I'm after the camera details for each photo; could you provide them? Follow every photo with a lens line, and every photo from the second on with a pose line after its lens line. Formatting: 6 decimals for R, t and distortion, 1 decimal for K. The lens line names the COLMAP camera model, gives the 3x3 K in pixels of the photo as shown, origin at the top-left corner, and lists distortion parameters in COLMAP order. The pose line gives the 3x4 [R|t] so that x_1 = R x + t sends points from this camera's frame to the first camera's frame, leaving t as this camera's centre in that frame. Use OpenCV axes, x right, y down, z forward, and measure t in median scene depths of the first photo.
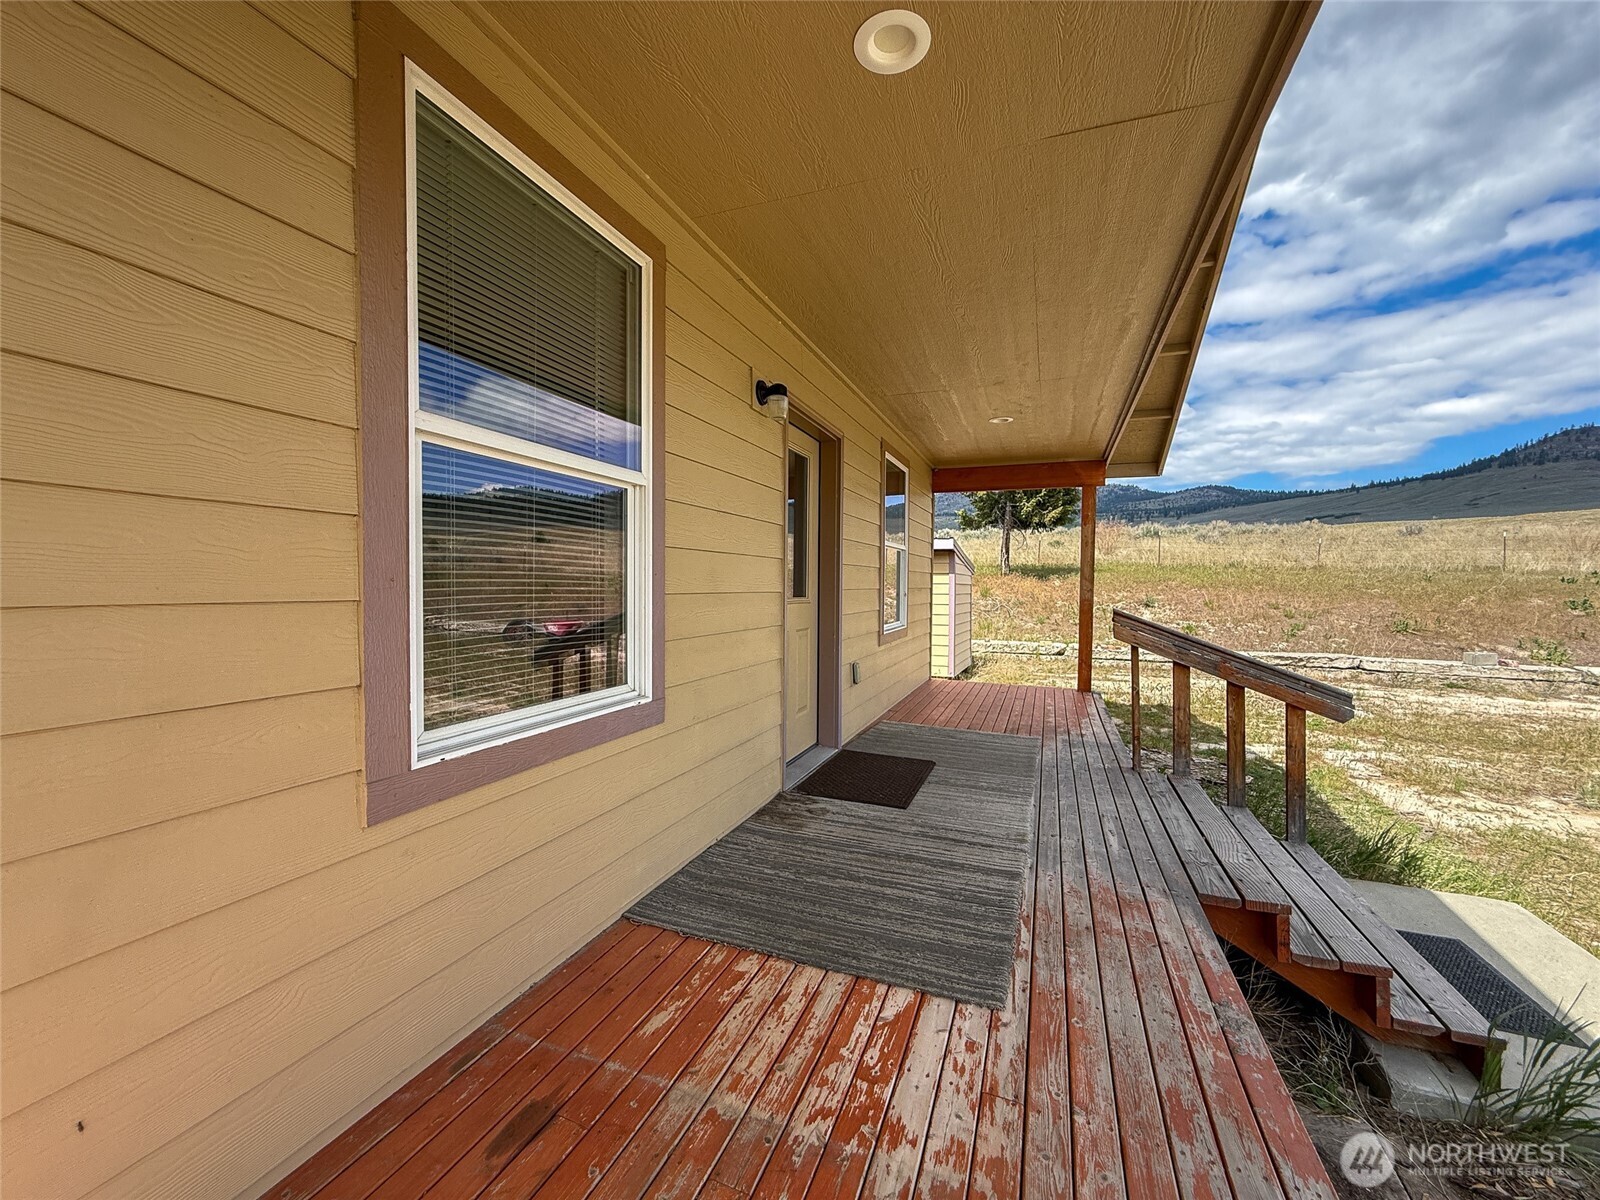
lens RADIAL K [[644.4, 0, 799.9], [0, 644.4, 599.6], [0, 0, 1]] dist [-0.001605, 0.000075]
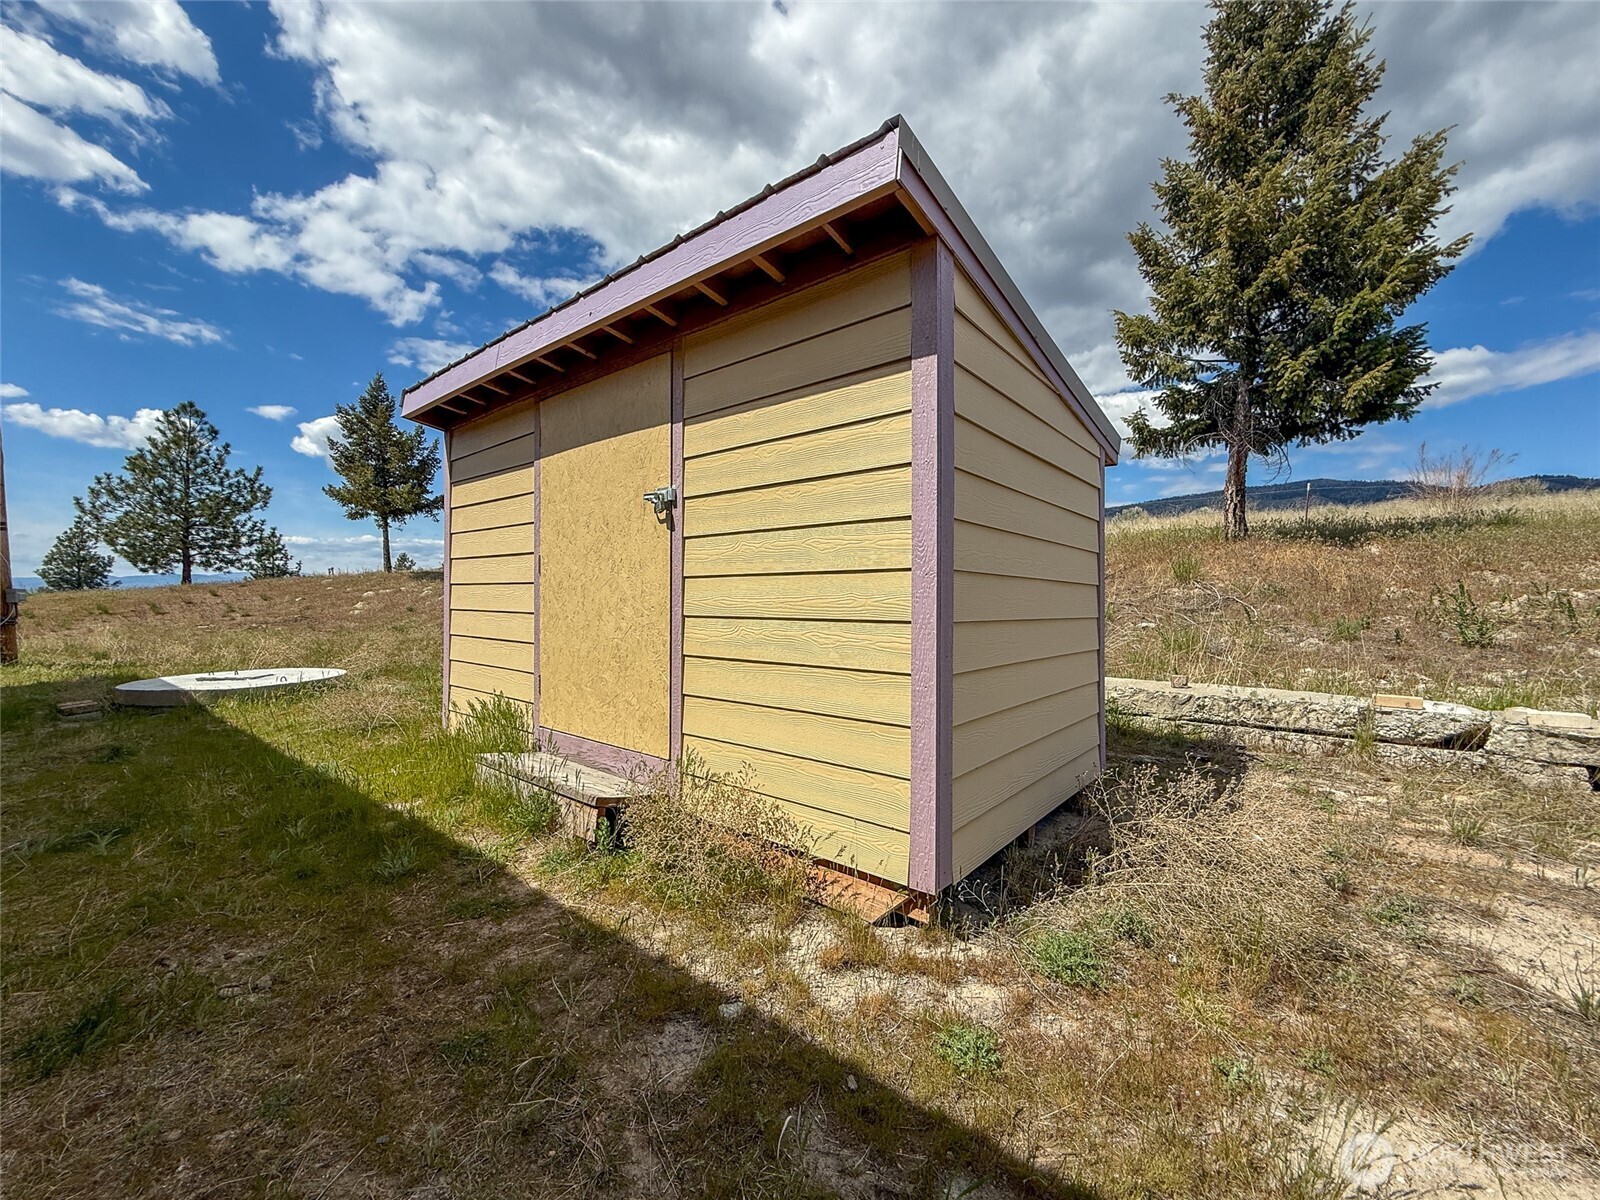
lens RADIAL K [[644.4, 0, 800.1], [0, 644.4, 598.9], [0, 0, 1]] dist [-0.001605, 0.000075]
pose [[0.959631, -0.005173, -0.281215, 0.188672], [-0.003687, 0.999514, -0.030967, 0.027743], [0.281239, 0.030754, 0.959145, 0.600963]]
